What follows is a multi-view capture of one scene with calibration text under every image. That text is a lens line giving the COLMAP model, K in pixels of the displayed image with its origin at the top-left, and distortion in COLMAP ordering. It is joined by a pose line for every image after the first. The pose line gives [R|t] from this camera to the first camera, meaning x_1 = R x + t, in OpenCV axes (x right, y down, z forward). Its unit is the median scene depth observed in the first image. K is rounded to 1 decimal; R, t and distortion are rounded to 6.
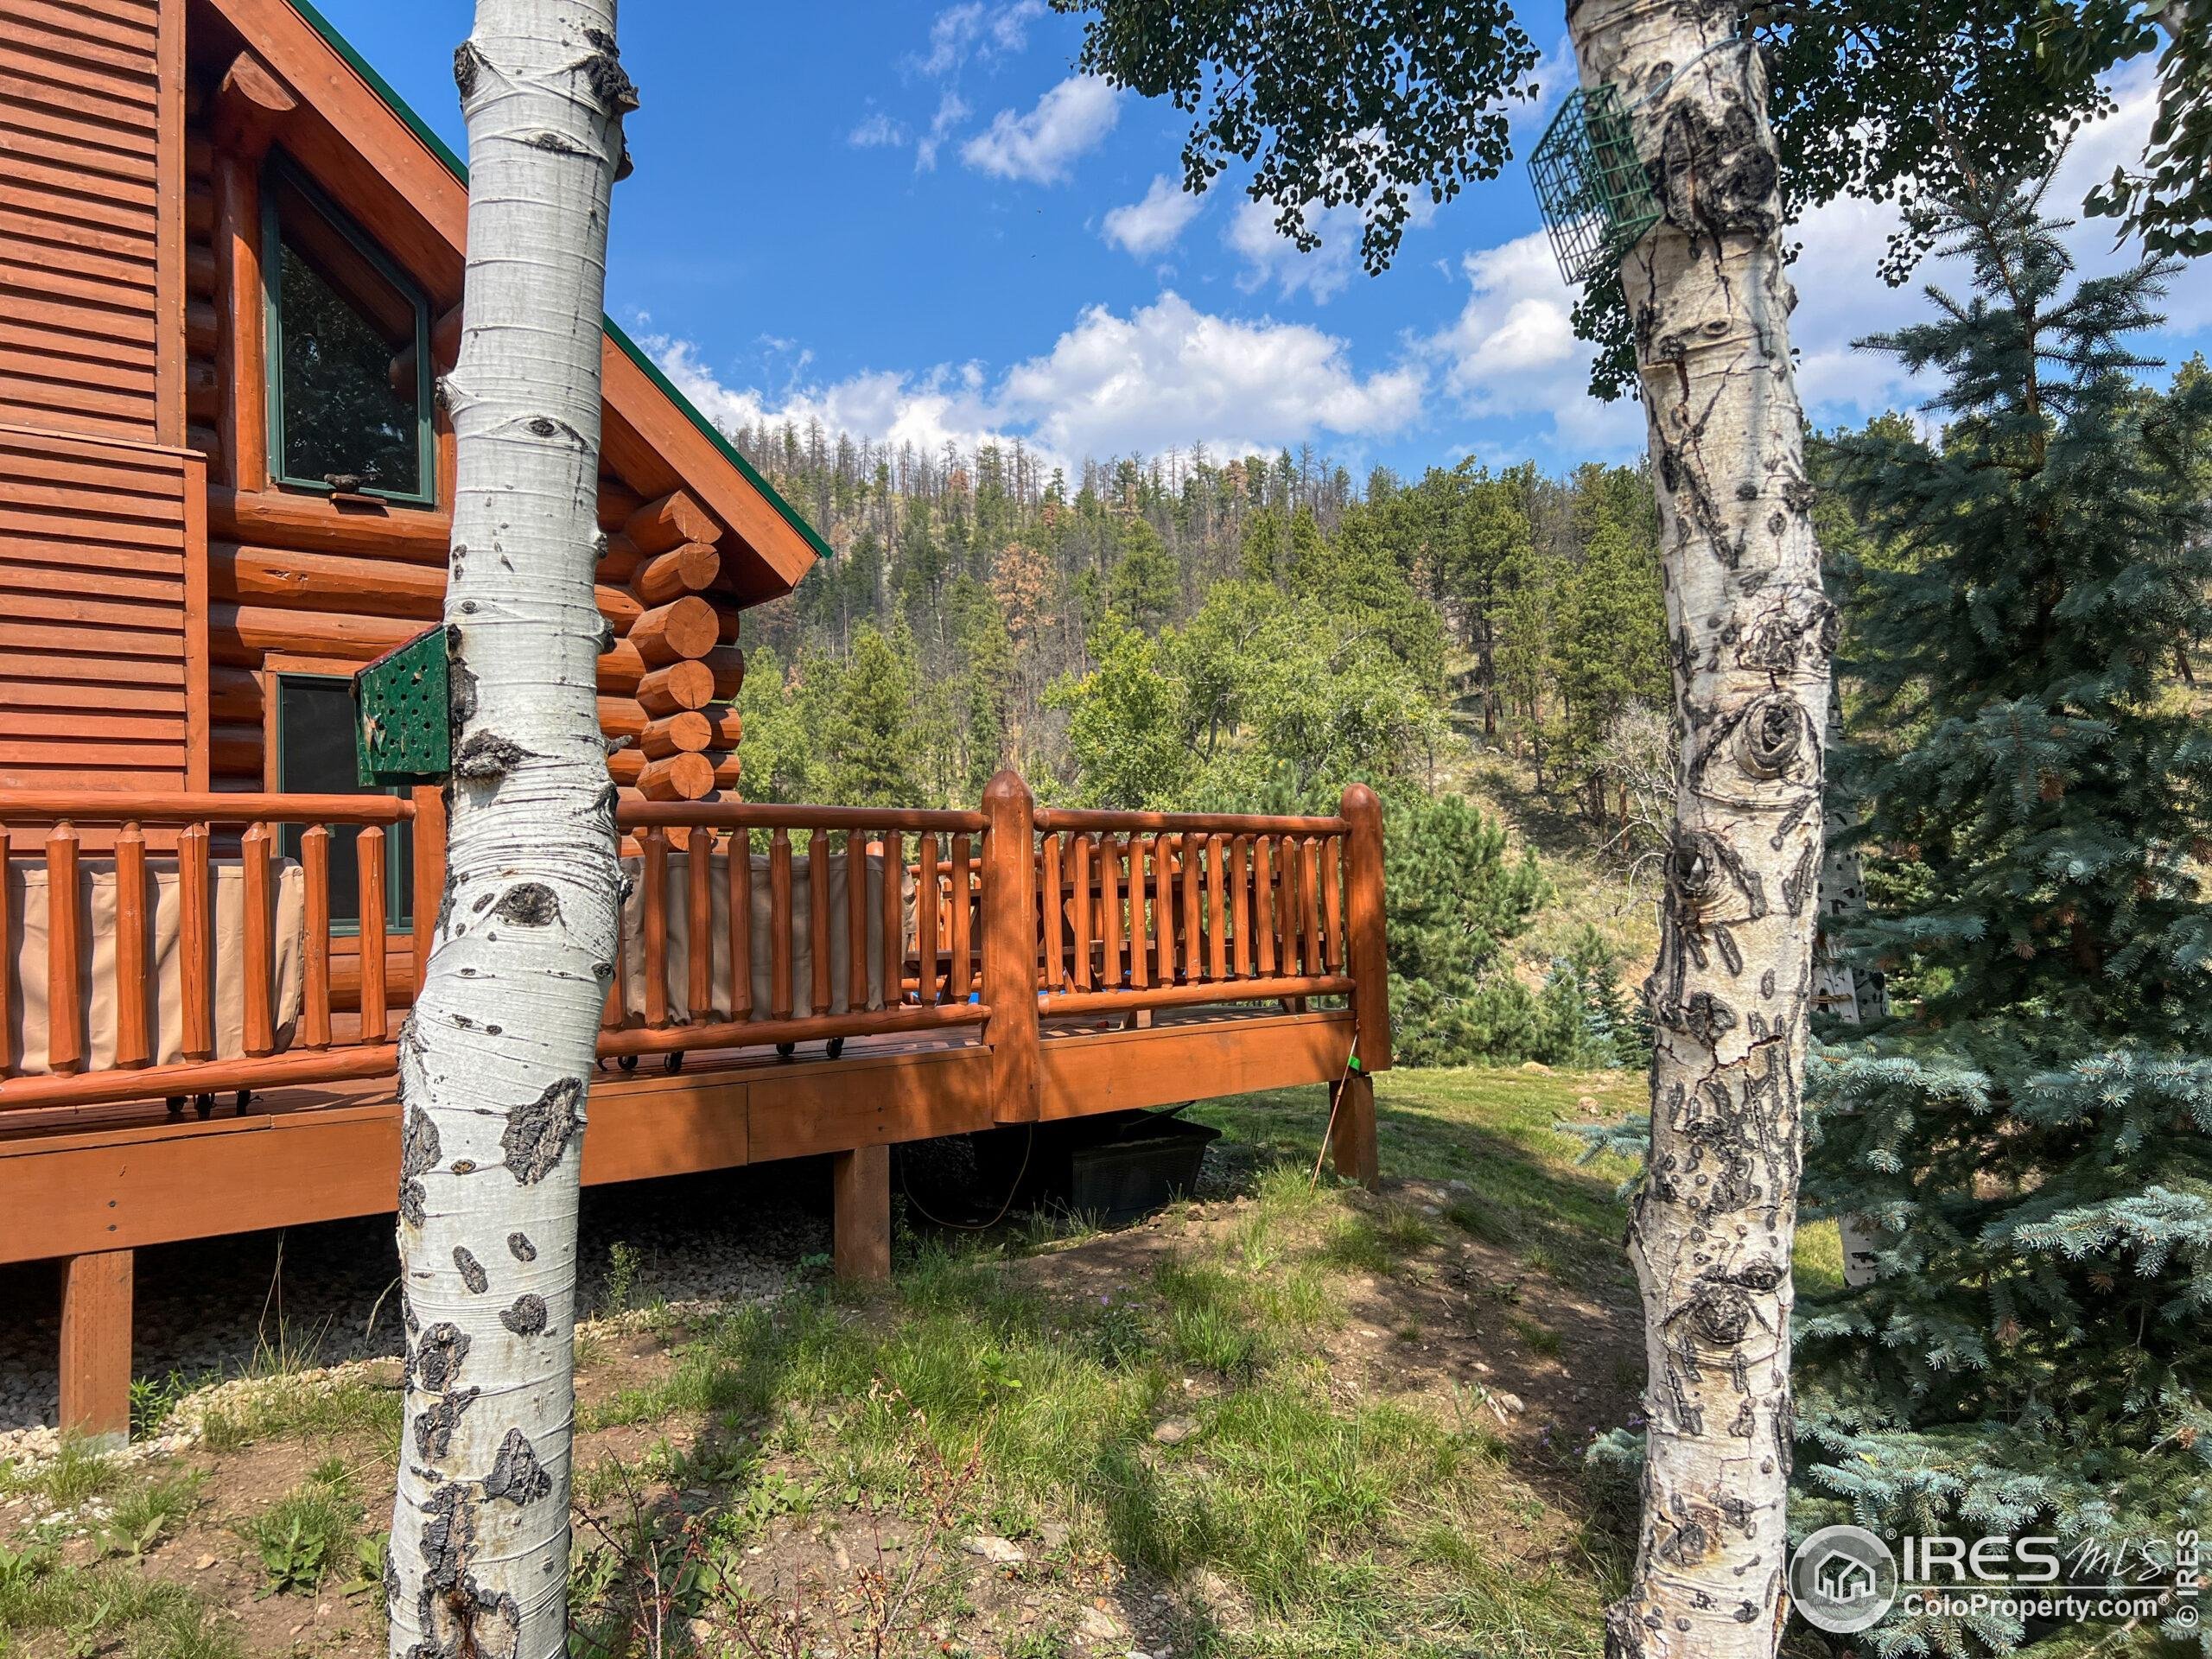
lens RADIAL K [[1659.0, 0, 1095.4], [0, 1659.0, 843.4], [0, 0, 1]] dist [0.033645, -0.034620]
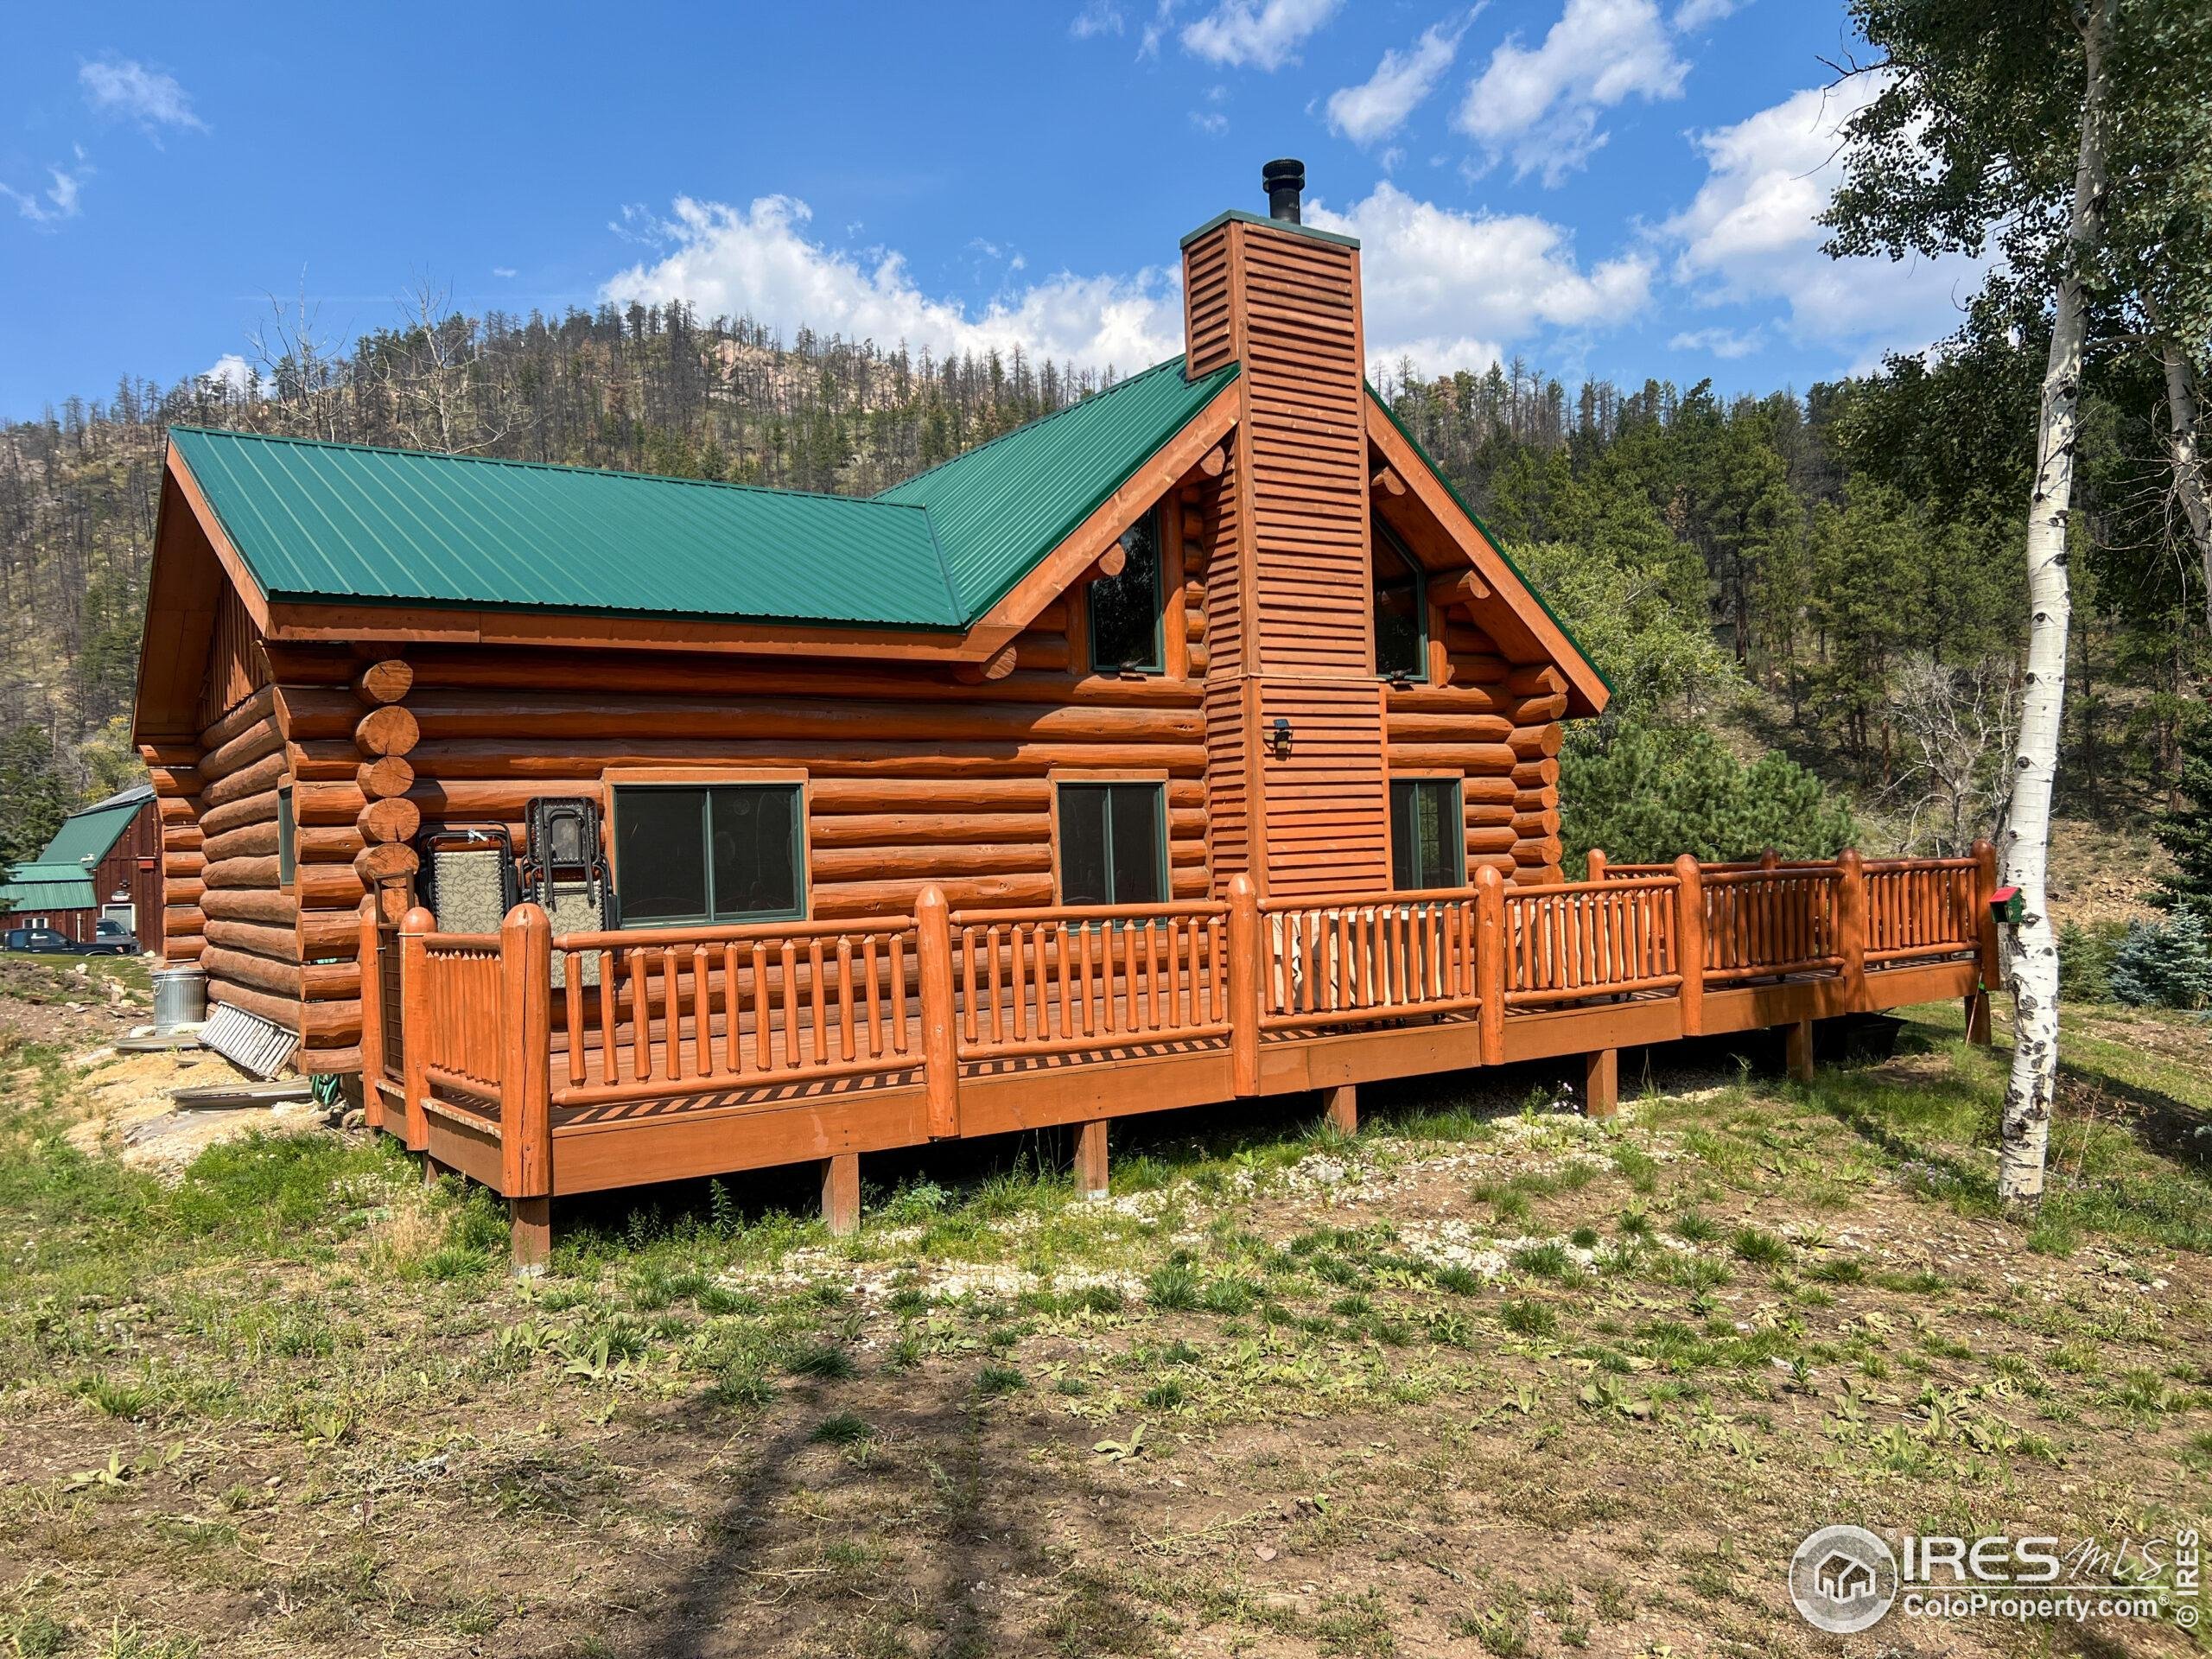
lens RADIAL K [[1659.0, 0, 1108.3], [0, 1659.0, 849.3], [0, 0, 1]] dist [0.033645, -0.034620]
pose [[0.994909, 0.000347, -0.100781, -0.130670], [0.005142, 0.998517, 0.054202, -0.027118], [0.100651, -0.054444, 0.993431, -0.203724]]
